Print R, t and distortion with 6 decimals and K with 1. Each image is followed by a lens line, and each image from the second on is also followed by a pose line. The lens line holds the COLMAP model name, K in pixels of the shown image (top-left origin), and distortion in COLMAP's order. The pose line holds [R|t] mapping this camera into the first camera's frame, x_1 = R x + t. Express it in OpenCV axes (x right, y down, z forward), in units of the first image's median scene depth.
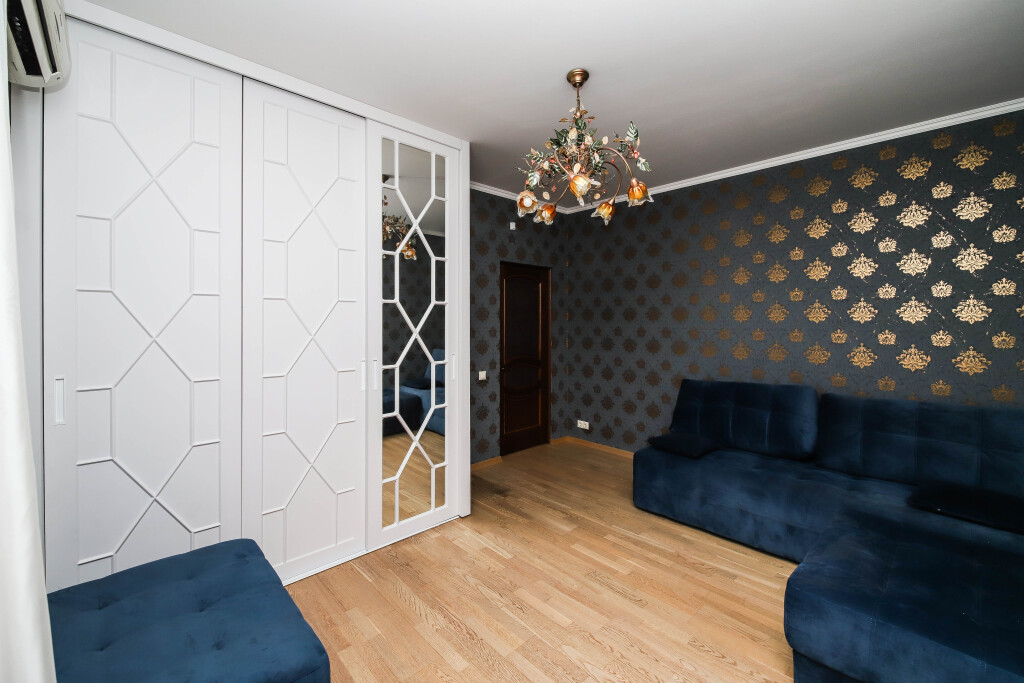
lens RADIAL K [[416.2, 0, 514.5], [0, 416.2, 321.0], [0, 0, 1]] dist [-0.001219, -0.000125]
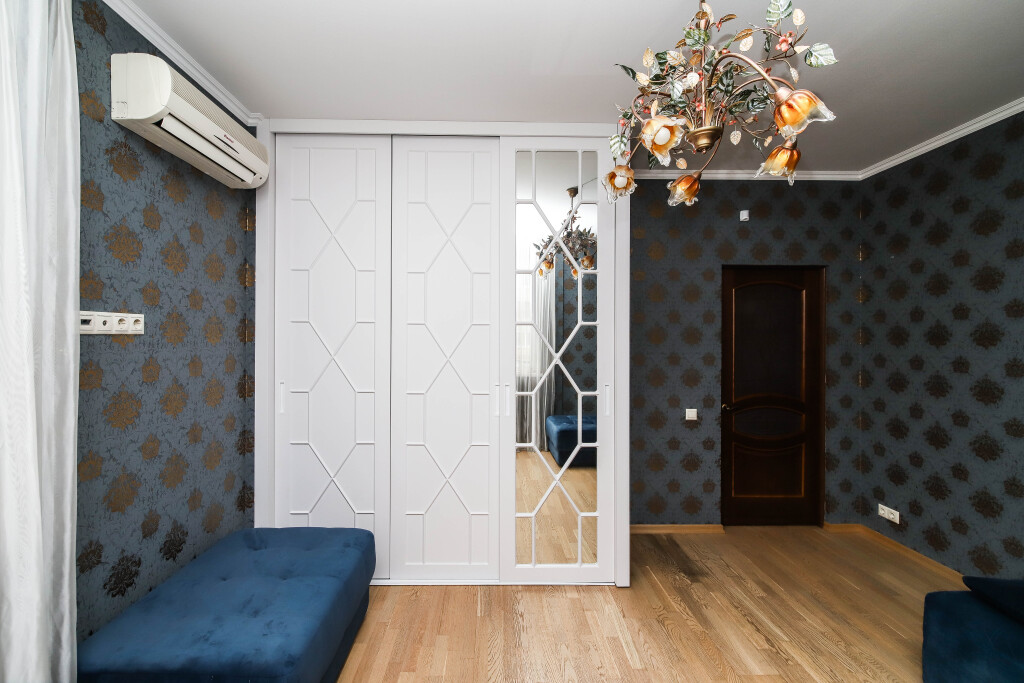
lens RADIAL K [[422.7, 0, 508.6], [0, 422.7, 337.6], [0, 0, 1]] dist [-0.000416, -0.000571]
pose [[0.734862, -0.001975, -0.678213, 0.251757], [-0.004598, 0.999958, -0.007894, -0.006011], [0.678201, 0.008920, 0.734823, 0.221720]]
